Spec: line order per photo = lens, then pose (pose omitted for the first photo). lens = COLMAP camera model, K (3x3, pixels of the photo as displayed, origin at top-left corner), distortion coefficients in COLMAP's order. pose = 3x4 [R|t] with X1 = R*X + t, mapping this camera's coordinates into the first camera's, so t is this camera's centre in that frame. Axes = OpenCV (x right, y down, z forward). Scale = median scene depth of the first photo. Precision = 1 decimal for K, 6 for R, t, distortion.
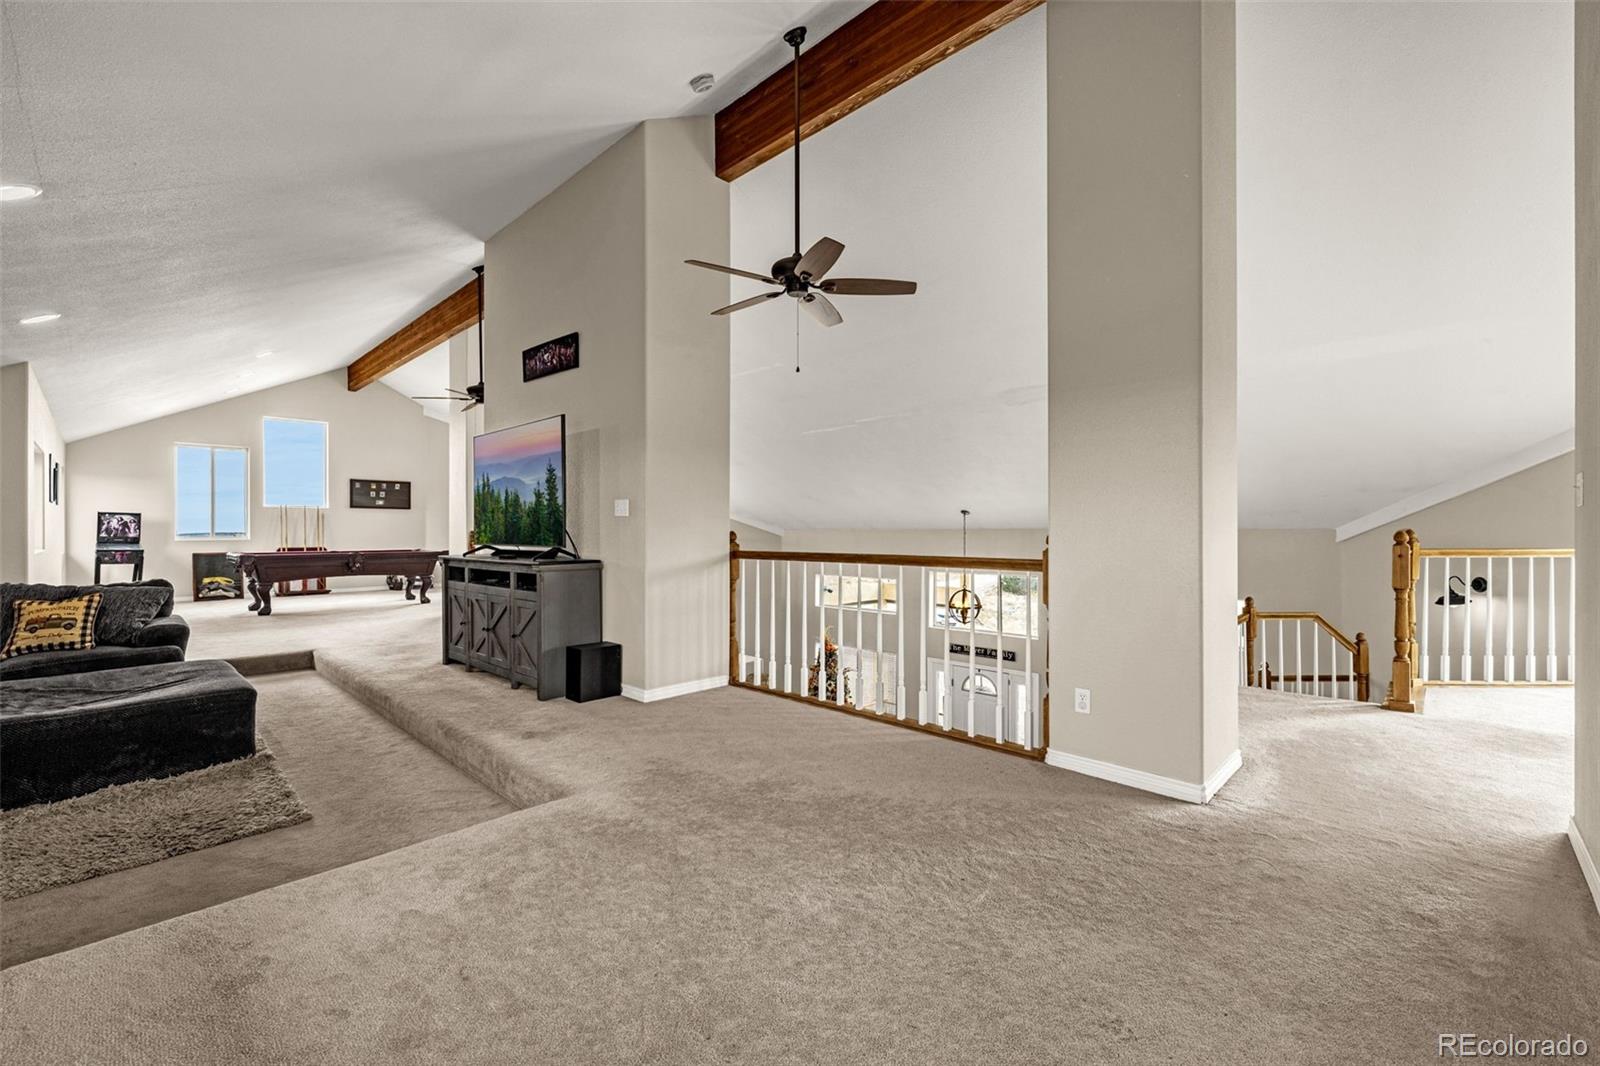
lens RADIAL K [[668.3, 0, 813.3], [0, 668.3, 531.6], [0, 0, 1]] dist [0.002291, 0.000250]
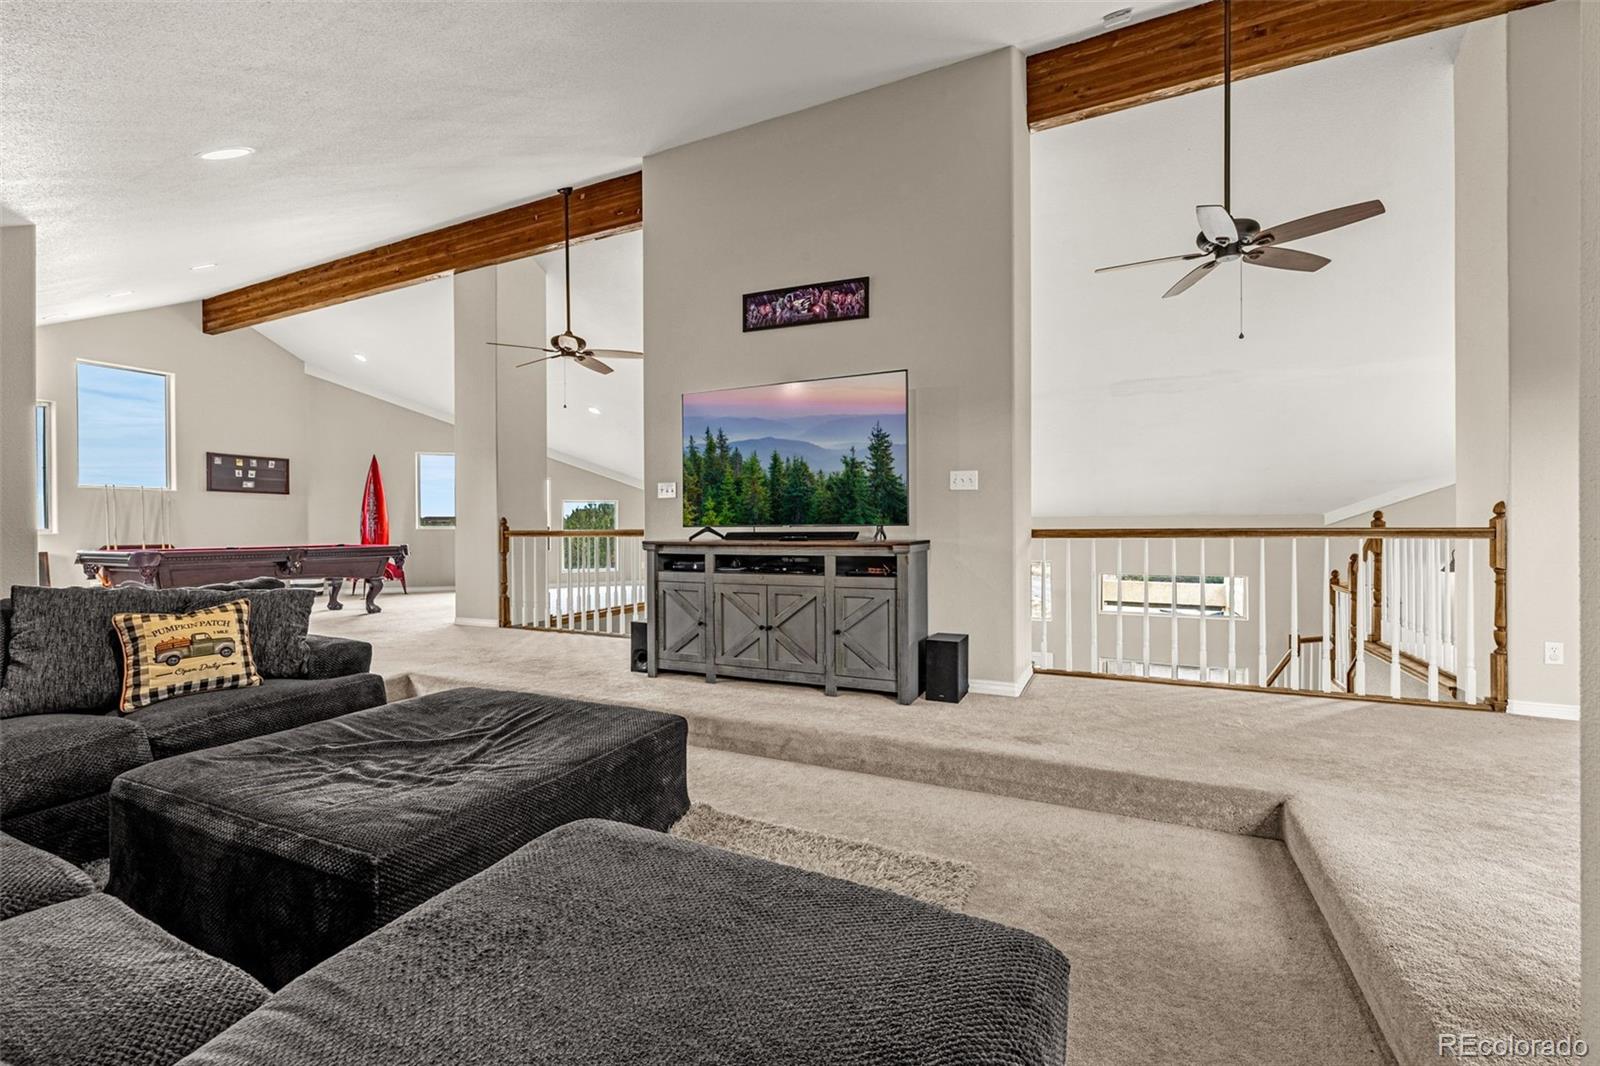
lens RADIAL K [[668.3, 0, 813.3], [0, 668.3, 531.6], [0, 0, 1]] dist [0.002291, 0.000250]
pose [[0.950715, -0.006265, 0.310004, -0.730395], [0.005442, 0.999979, 0.003521, 0.027440], [-0.310019, -0.001660, 0.950729, 0.216059]]
